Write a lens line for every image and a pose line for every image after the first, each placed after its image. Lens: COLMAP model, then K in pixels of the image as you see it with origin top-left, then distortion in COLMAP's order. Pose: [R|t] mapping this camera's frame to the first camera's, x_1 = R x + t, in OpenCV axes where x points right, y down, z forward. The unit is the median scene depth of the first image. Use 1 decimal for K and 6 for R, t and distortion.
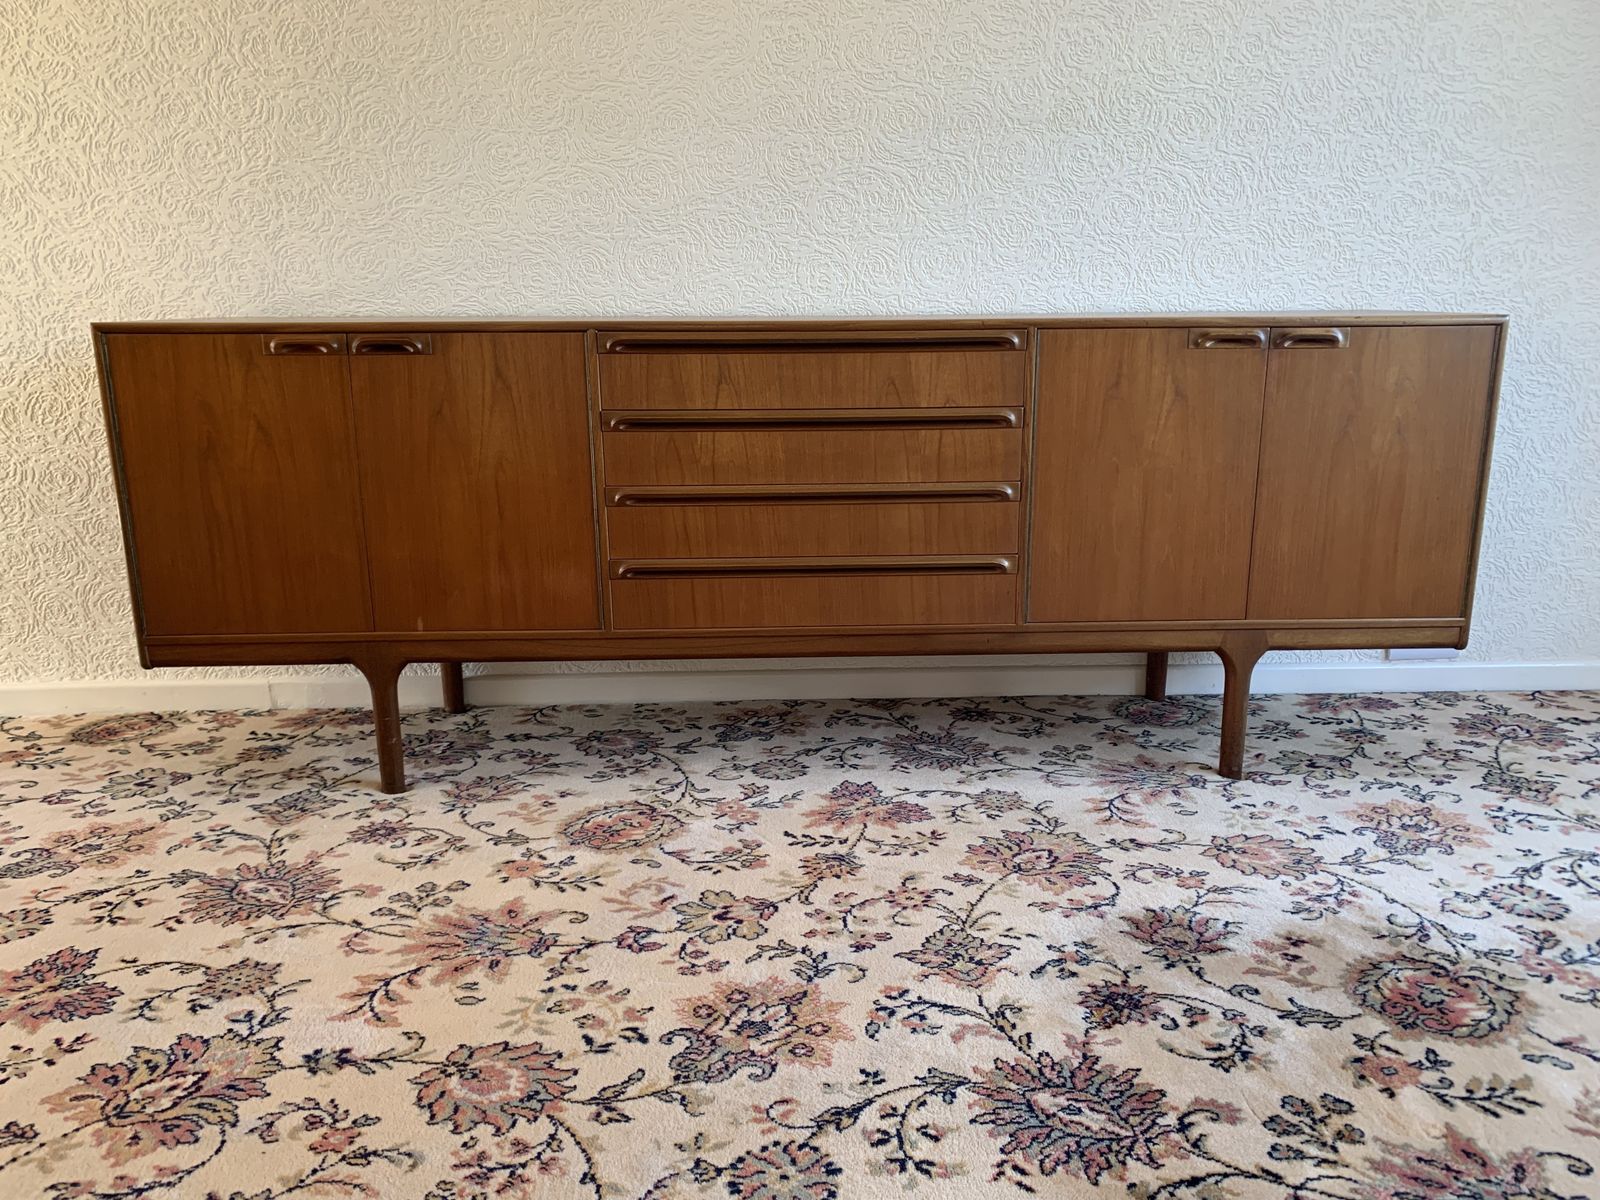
lens RADIAL K [[1240.0, 0, 814.7], [0, 1240.0, 593.6], [0, 0, 1]] dist [0.006970, -0.004503]
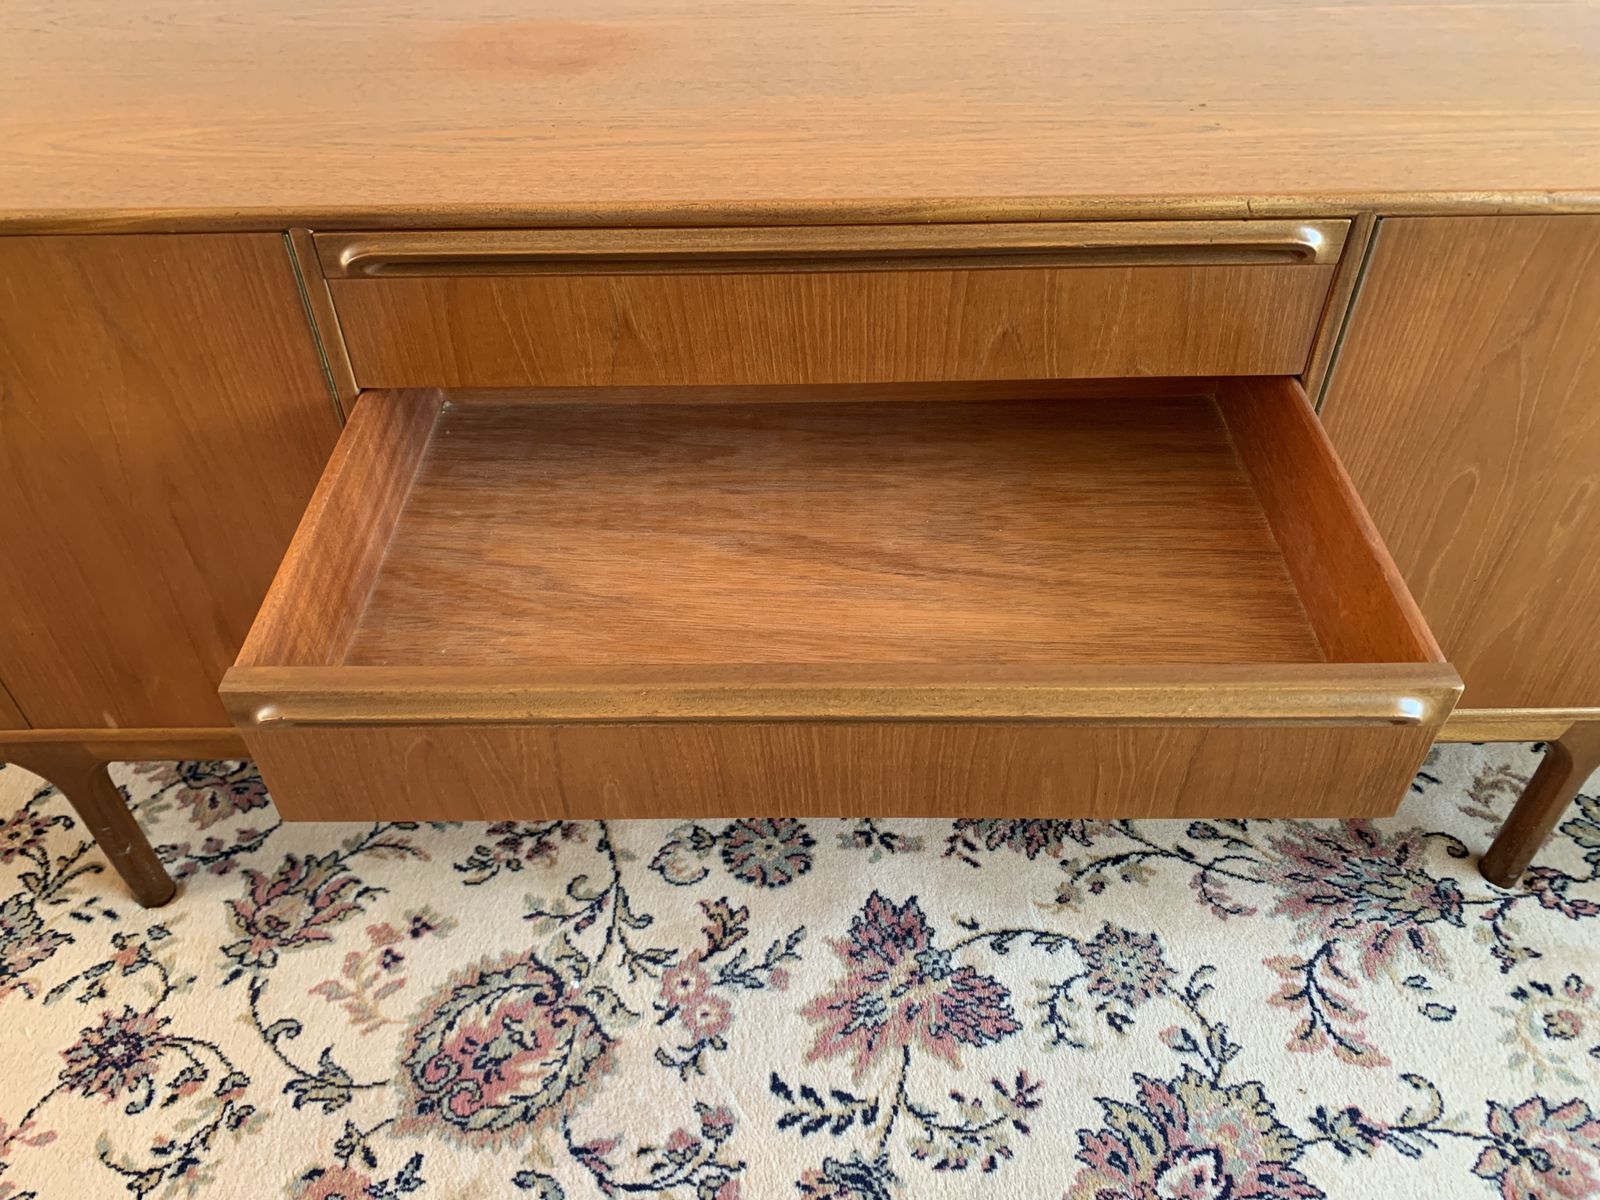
lens RADIAL K [[1240.0, 0, 795.8], [0, 1240.0, 586.8], [0, 0, 1]] dist [0.006970, -0.004503]
pose [[0.999705, 0.012998, -0.020517, -0.003525], [-0.001713, 0.880388, 0.474251, -0.293350], [0.024227, -0.474075, 0.880151, 0.557748]]
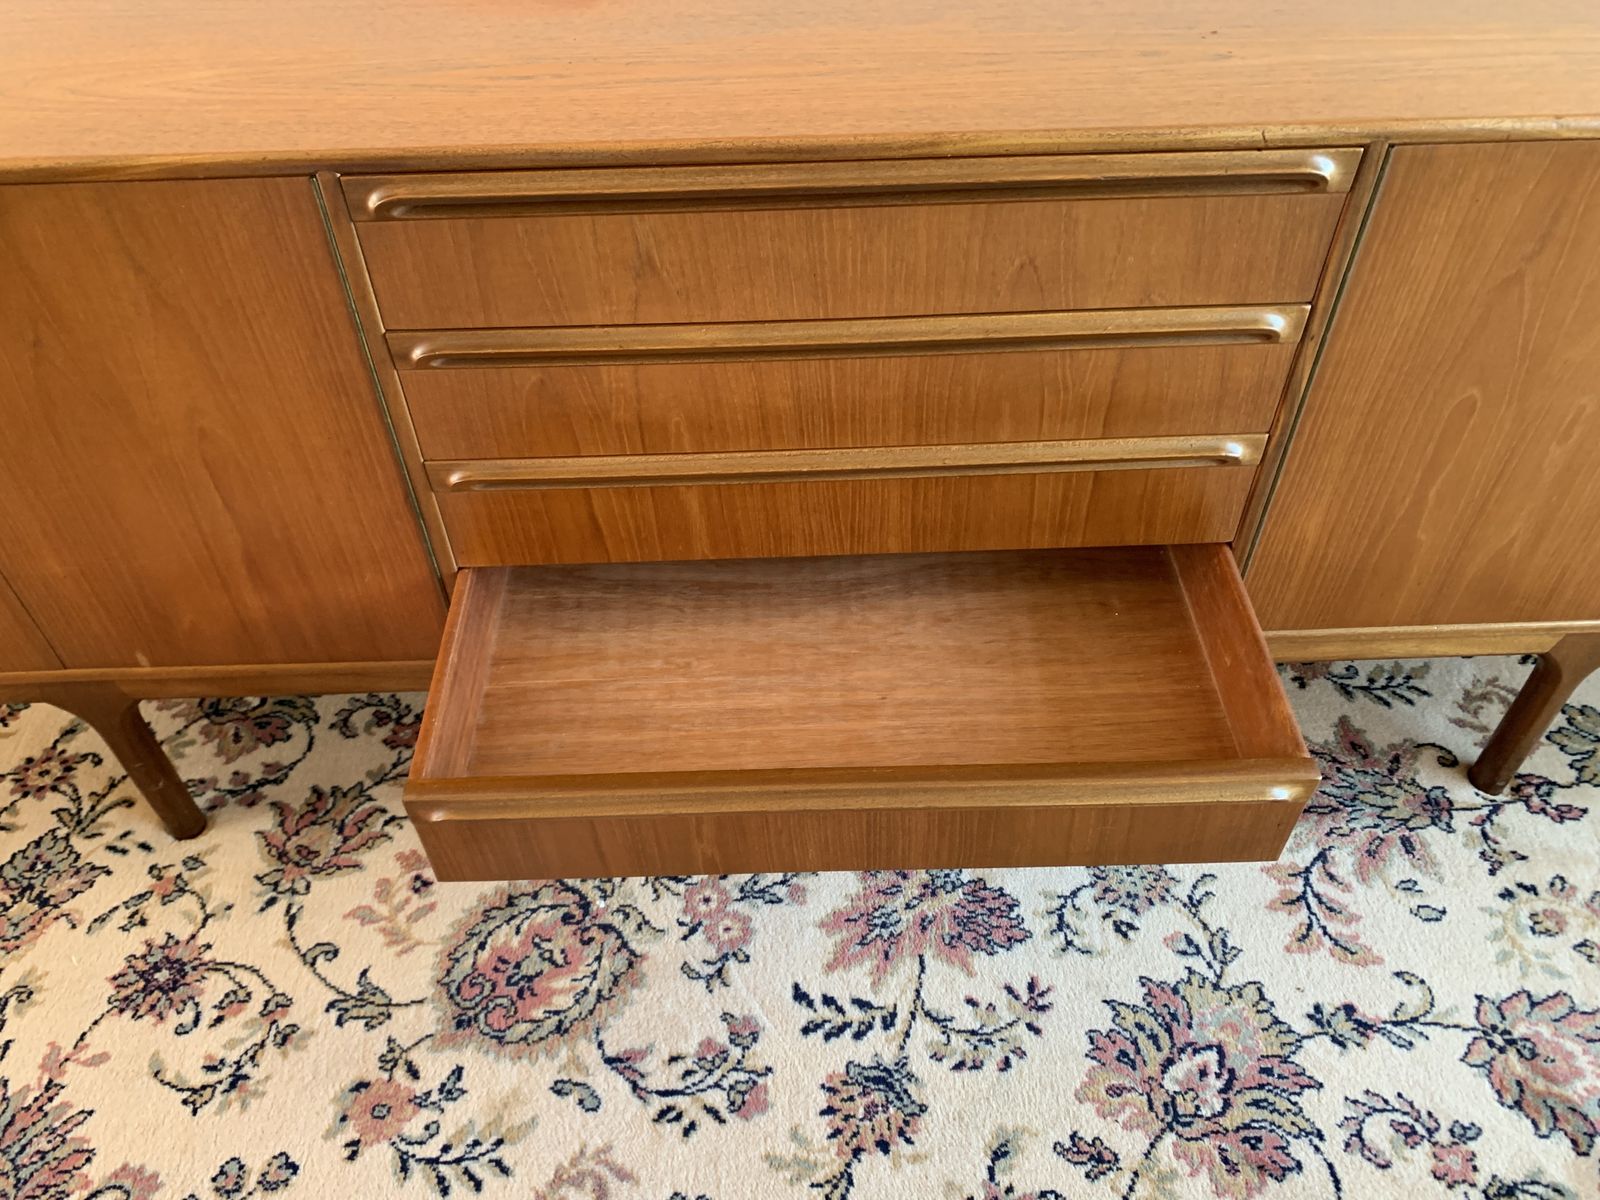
lens RADIAL K [[1240.0, 0, 786.4], [0, 1240.0, 583.9], [0, 0, 1]] dist [0.006970, -0.004503]
pose [[0.999935, -0.004016, -0.010639, -0.020121], [0.008997, 0.851629, 0.524068, -0.301620], [0.006956, -0.524130, 0.851610, 0.546872]]
